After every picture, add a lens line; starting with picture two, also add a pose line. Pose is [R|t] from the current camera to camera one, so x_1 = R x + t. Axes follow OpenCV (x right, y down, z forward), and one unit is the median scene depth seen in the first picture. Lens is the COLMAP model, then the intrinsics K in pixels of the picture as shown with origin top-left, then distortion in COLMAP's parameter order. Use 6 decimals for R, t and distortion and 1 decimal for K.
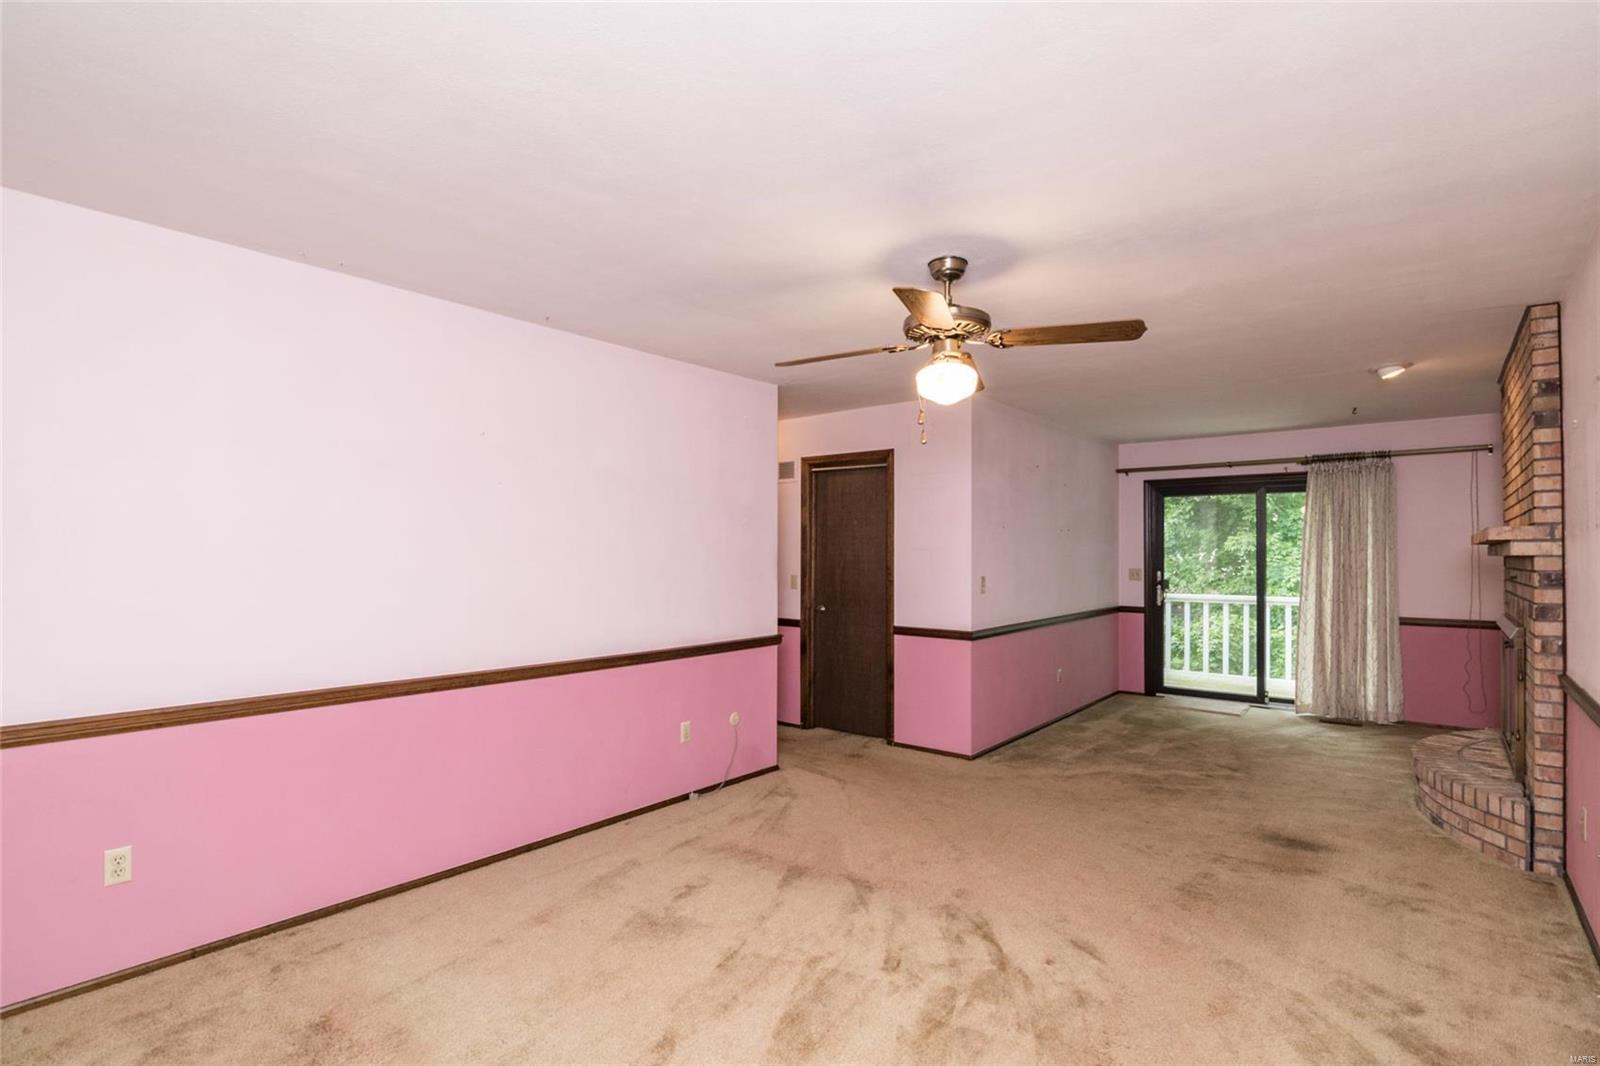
lens RADIAL K [[797.5, 0, 809.9], [0, 797.5, 553.2], [0, 0, 1]] dist [-0.003357, -0.000323]
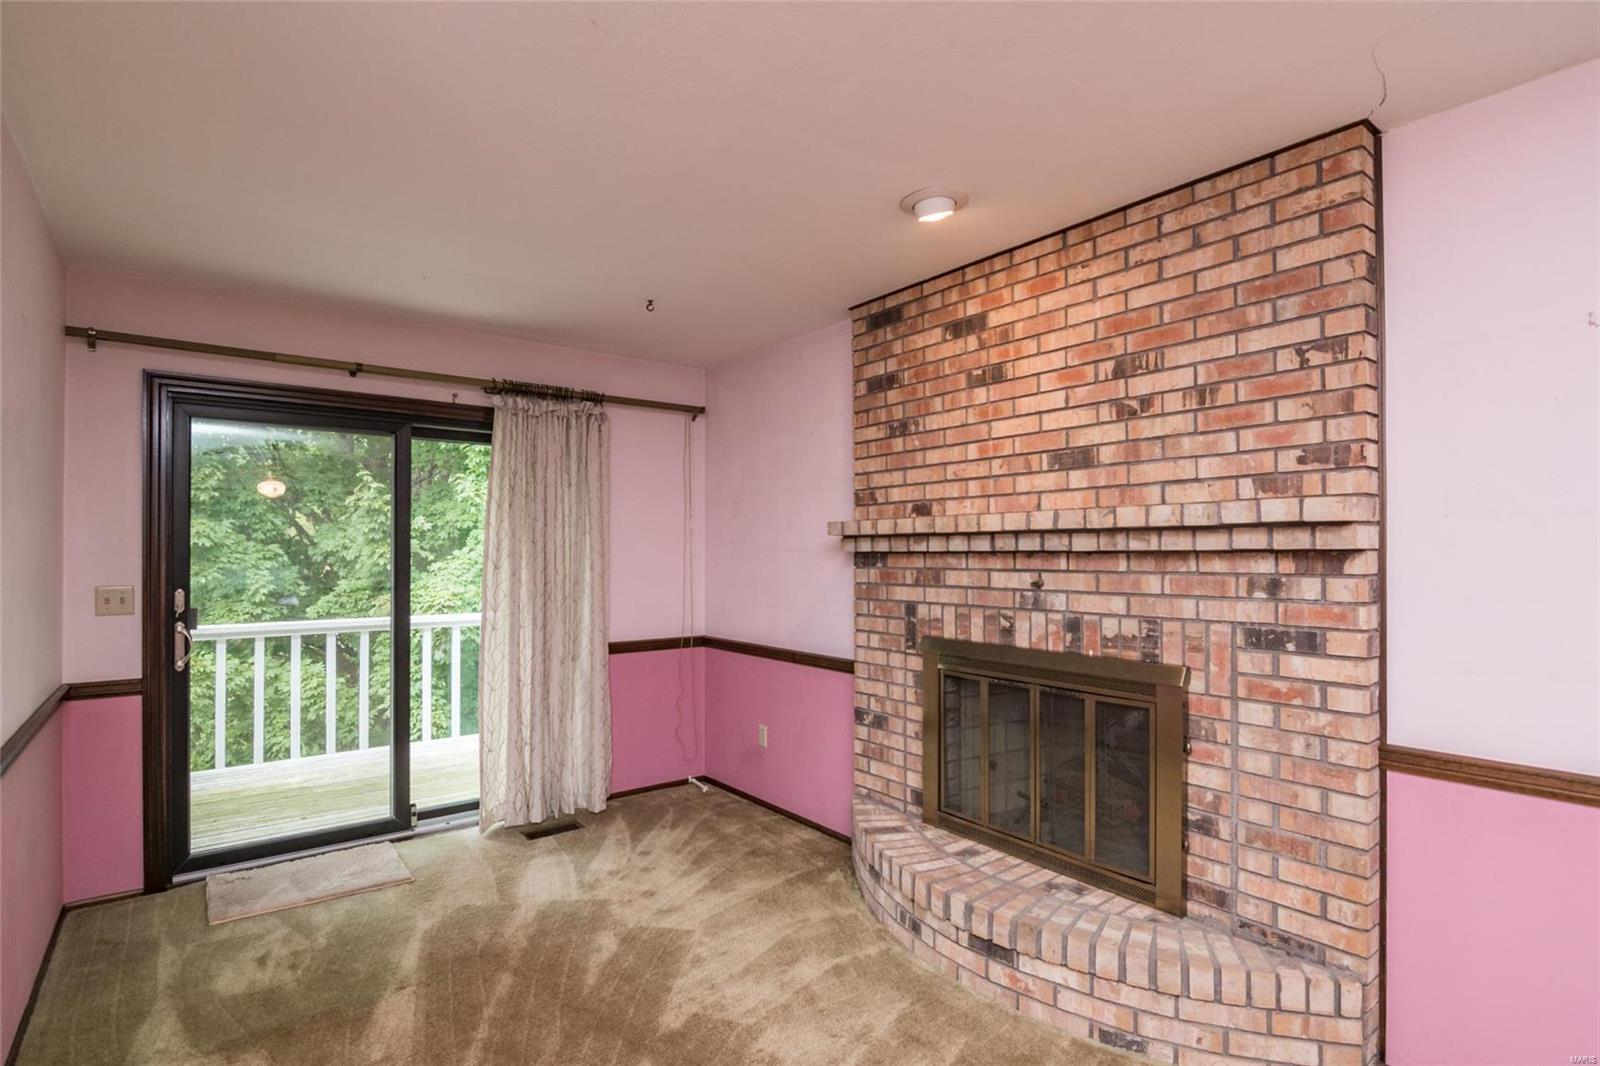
lens RADIAL K [[797.5, 0, 809.9], [0, 797.5, 553.2], [0, 0, 1]] dist [-0.003357, -0.000323]
pose [[0.255698, -0.002198, 0.966754, 0.118717], [0.002165, 0.999996, 0.001701, 0.002802], [-0.966754, 0.001658, 0.255702, 0.599347]]
